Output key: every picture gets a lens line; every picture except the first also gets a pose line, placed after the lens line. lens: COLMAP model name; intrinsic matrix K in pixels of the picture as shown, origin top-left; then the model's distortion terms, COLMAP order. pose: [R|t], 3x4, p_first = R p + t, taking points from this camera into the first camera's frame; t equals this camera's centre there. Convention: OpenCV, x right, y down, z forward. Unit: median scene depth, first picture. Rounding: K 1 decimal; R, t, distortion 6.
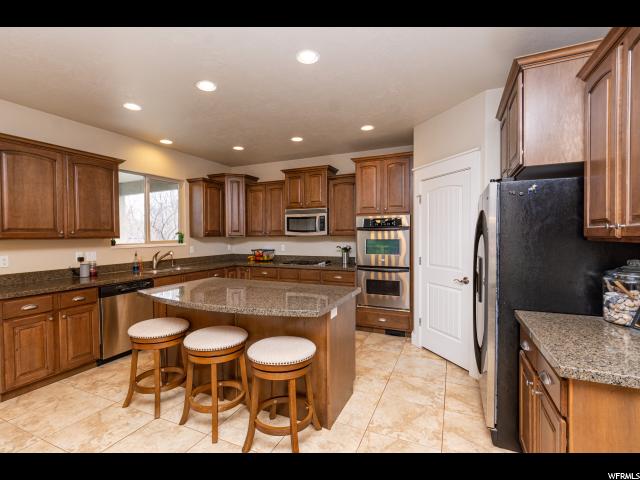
lens RADIAL K [[304.1, 0, 324.3], [0, 304.1, 237.6], [0, 0, 1]] dist [0.000159, -0.000632]
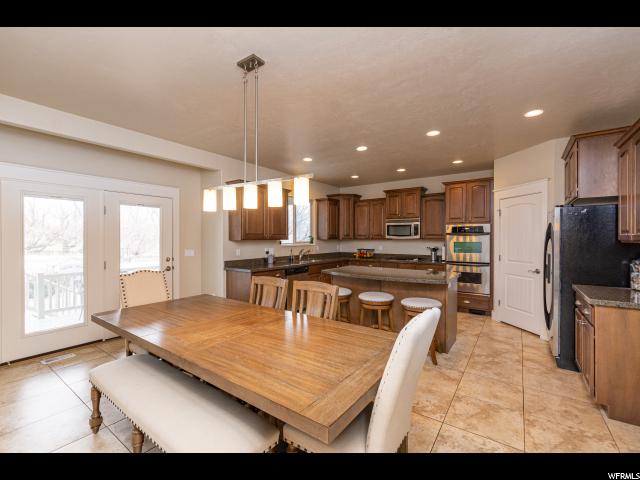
lens RADIAL K [[295.1, 0, 312.6], [0, 295.1, 237.9], [0, 0, 1]] dist [-0.002287, 0.000971]
pose [[0.977915, 0.005371, -0.208935, -0.212414], [-0.007405, 0.999933, -0.008952, 0.005080], [0.208873, 0.010302, 0.977889, -0.436486]]
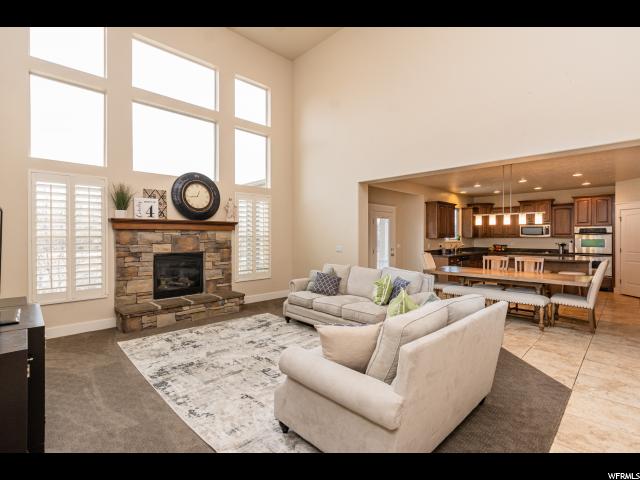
lens RADIAL K [[304.1, 0, 324.3], [0, 304.1, 237.6], [0, 0, 1]] dist [0.000159, -0.000632]
pose [[0.925236, 0.006307, -0.379340, -0.646872], [-0.007462, 0.999971, -0.001574, 0.010797], [0.379319, 0.004287, 0.925256, -1.405216]]
